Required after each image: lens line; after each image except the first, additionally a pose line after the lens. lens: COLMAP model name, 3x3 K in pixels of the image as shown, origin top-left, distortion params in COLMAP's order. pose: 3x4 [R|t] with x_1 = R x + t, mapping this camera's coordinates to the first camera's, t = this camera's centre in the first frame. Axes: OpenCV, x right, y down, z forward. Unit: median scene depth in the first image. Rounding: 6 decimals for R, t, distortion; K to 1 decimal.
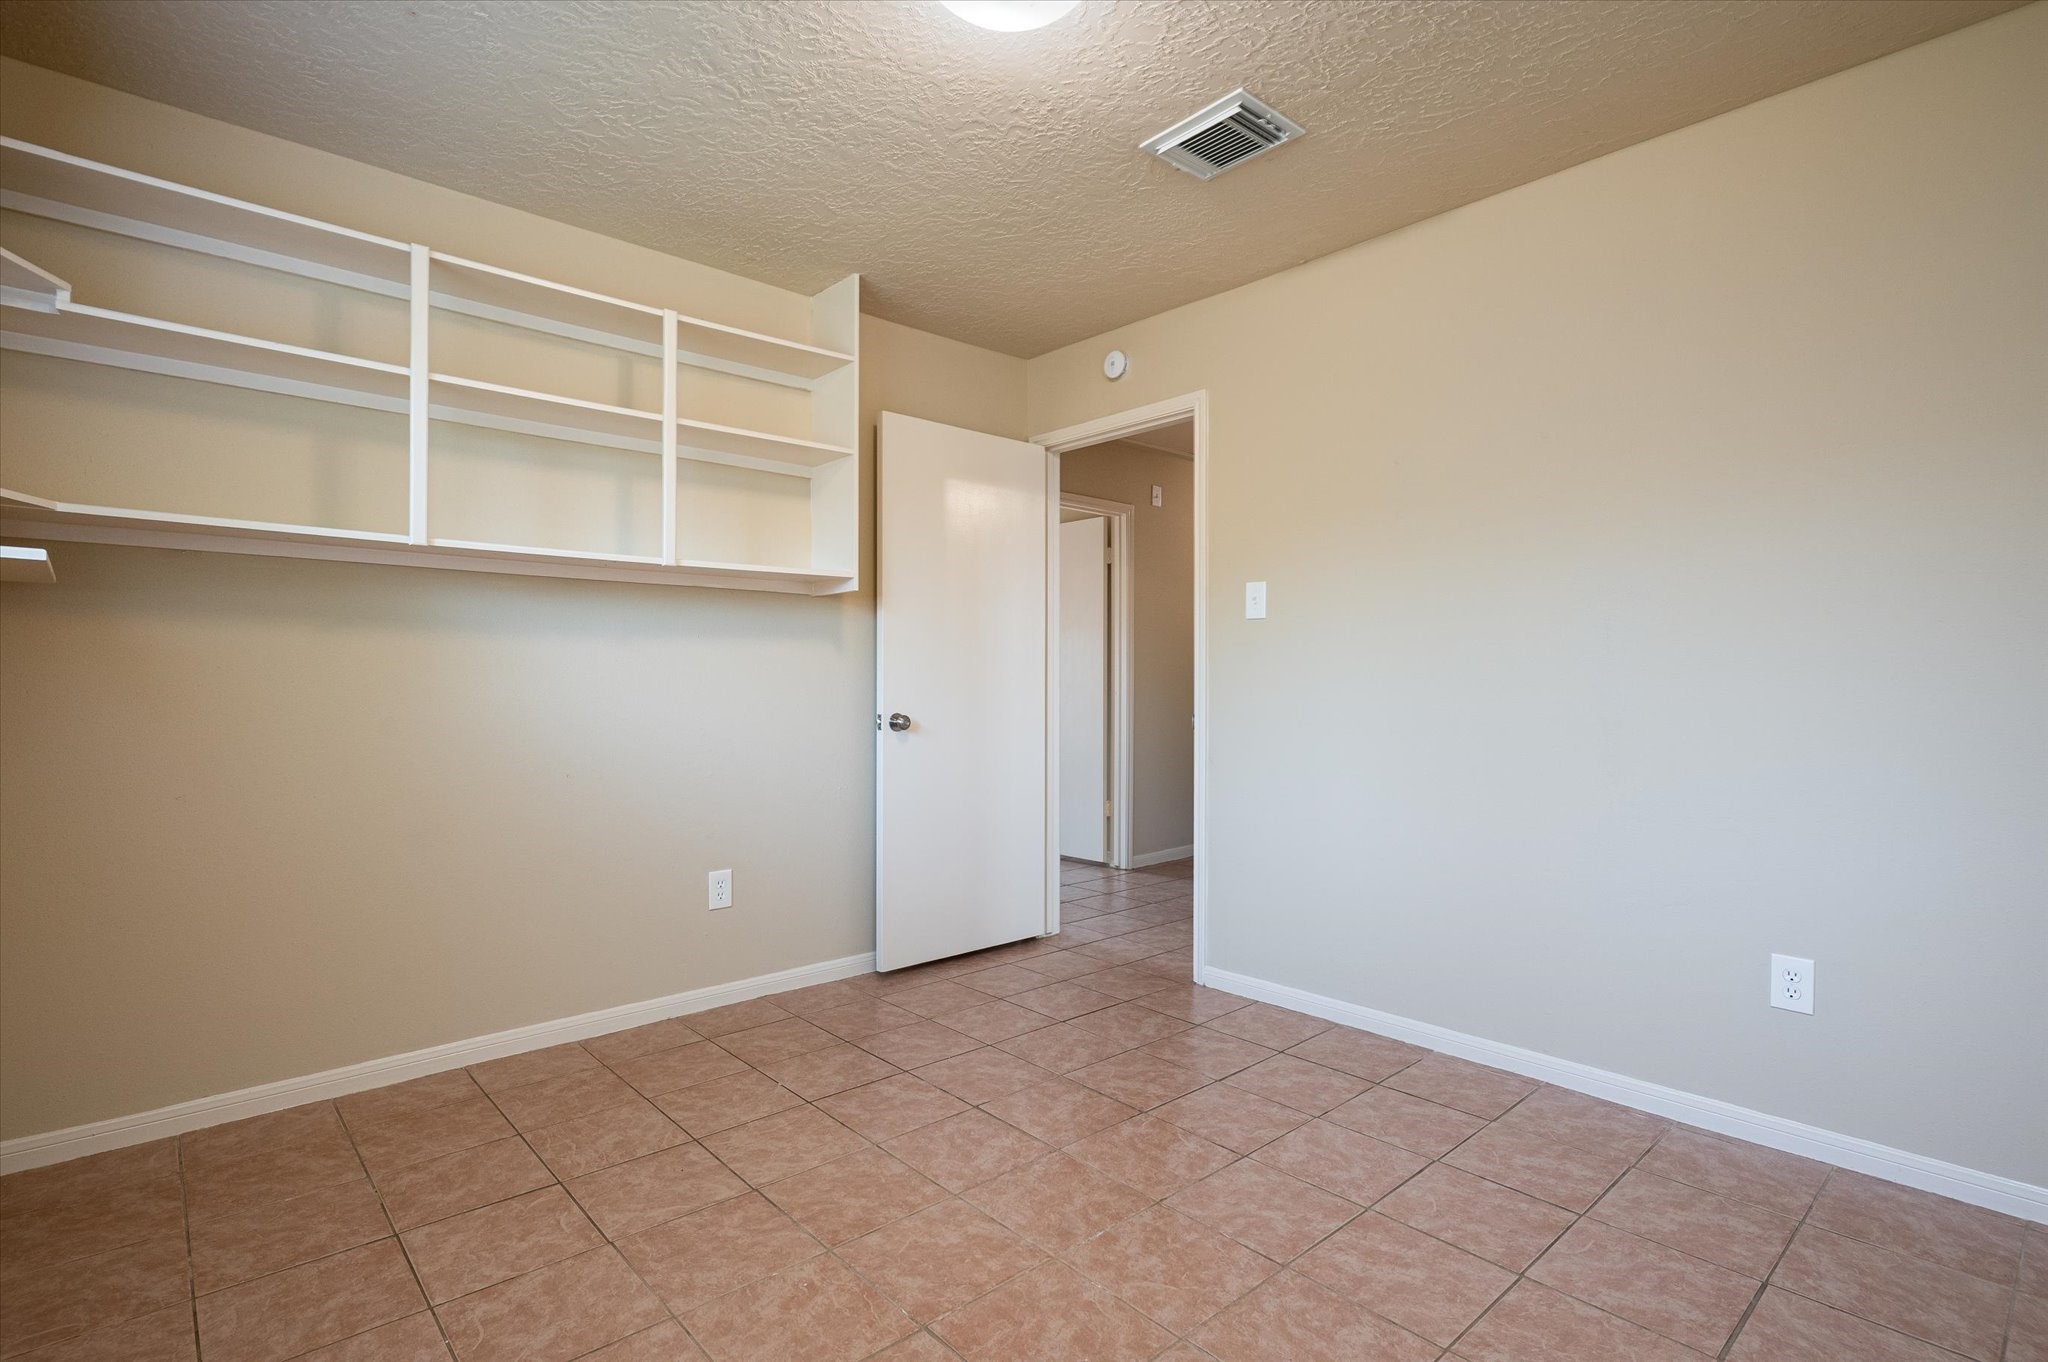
lens RADIAL K [[980.1, 0, 1021.4], [0, 980.1, 680.6], [0, 0, 1]] dist [0.000802, 0.001025]
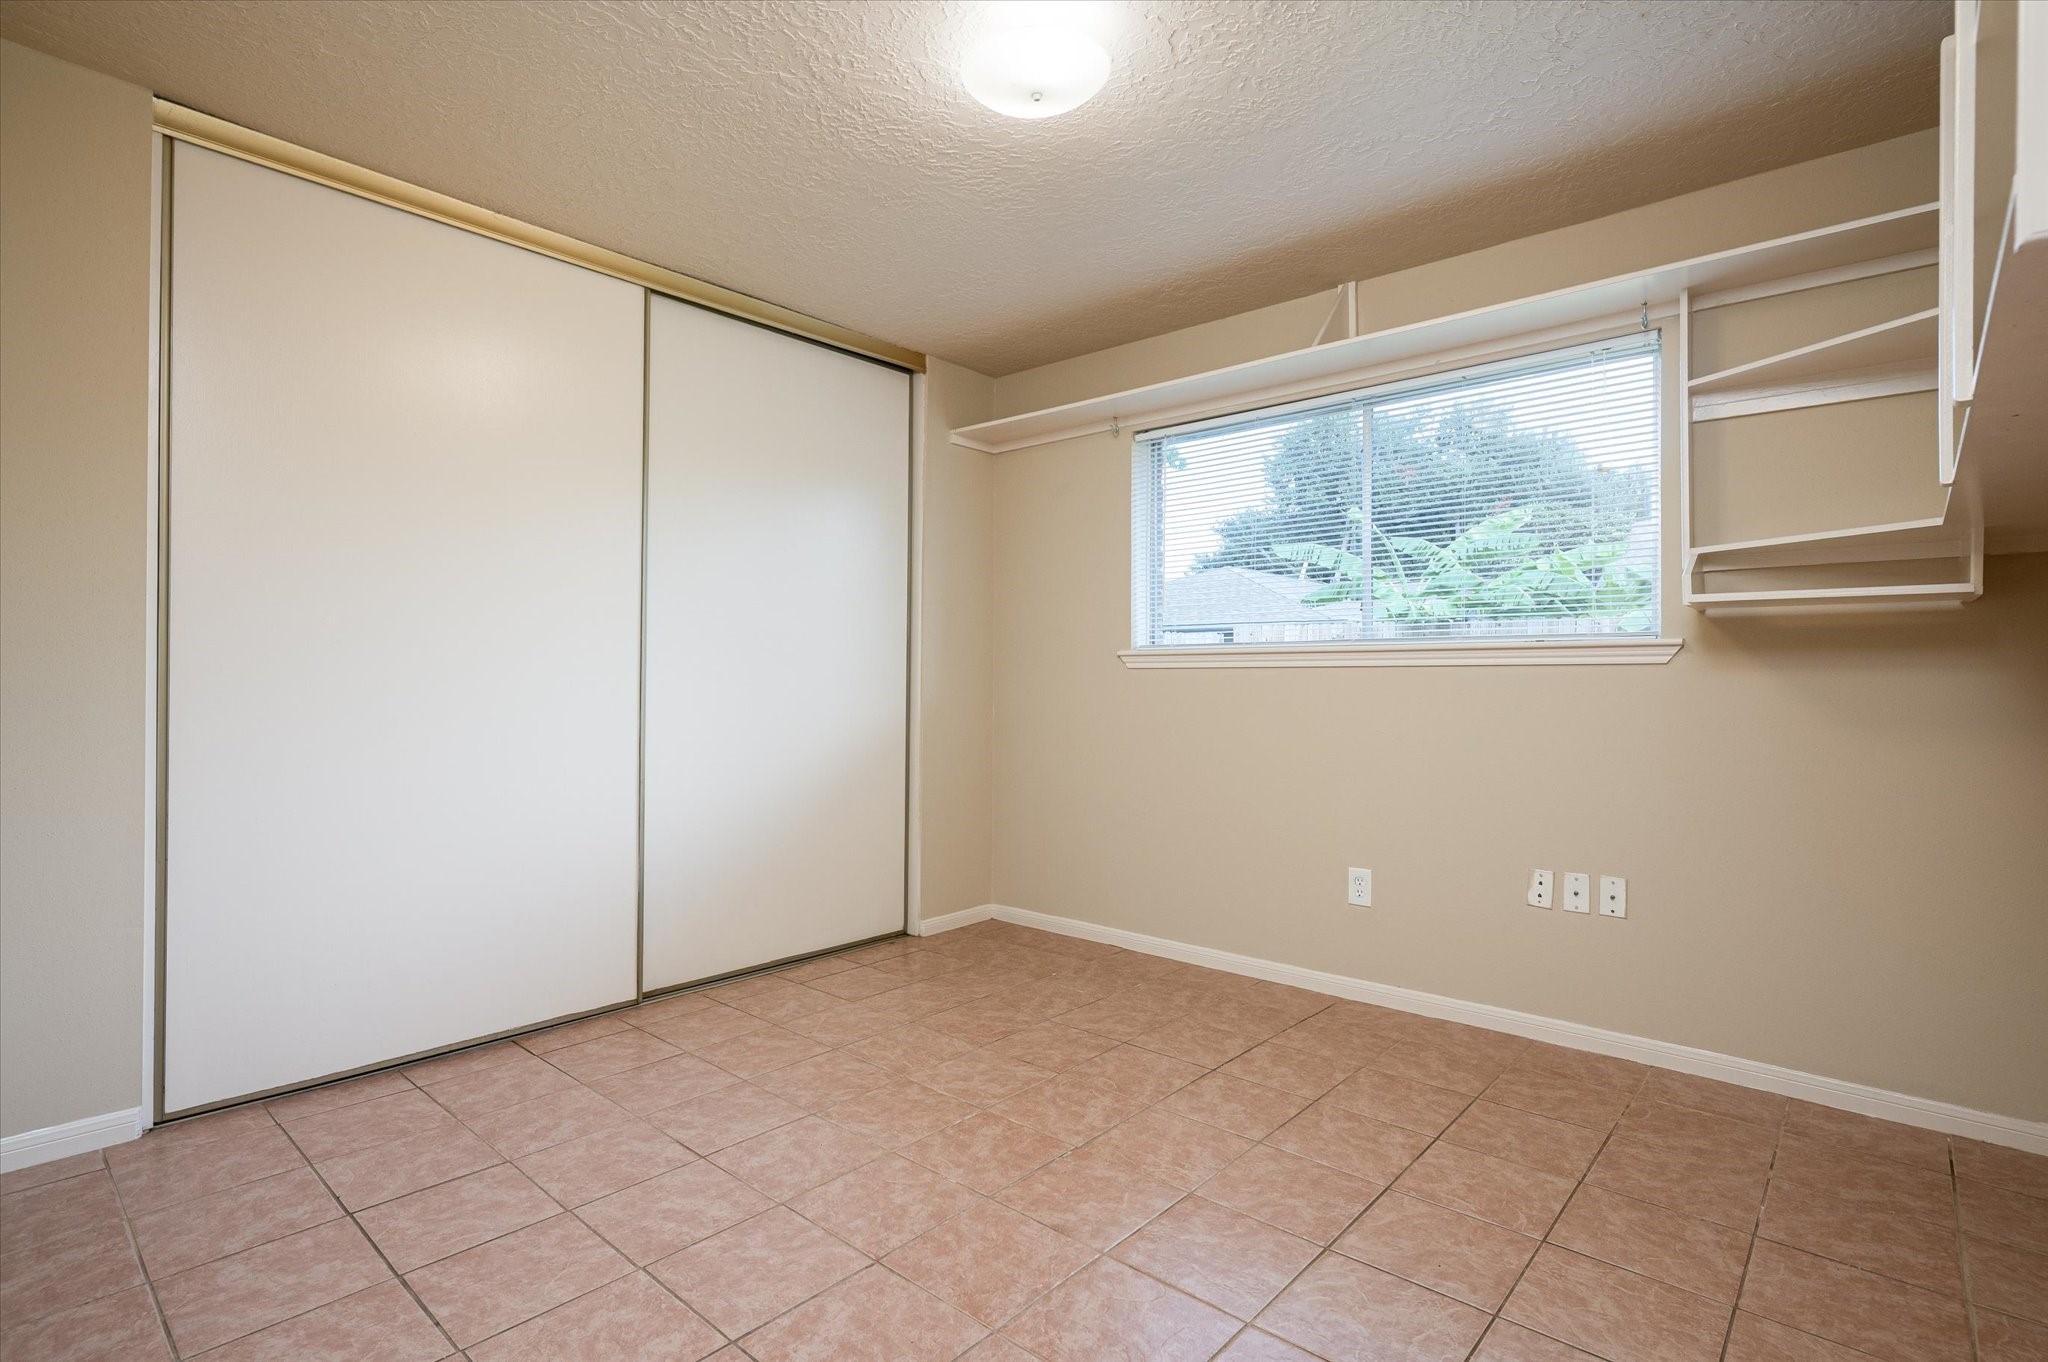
lens RADIAL K [[980.1, 0, 1021.4], [0, 980.1, 680.6], [0, 0, 1]] dist [0.000802, 0.001025]
pose [[-0.993646, -0.008506, -0.112225, 0.119143], [-0.007805, 0.999947, -0.006687, 0.008466], [0.112276, -0.005769, -0.993660, 1.995044]]
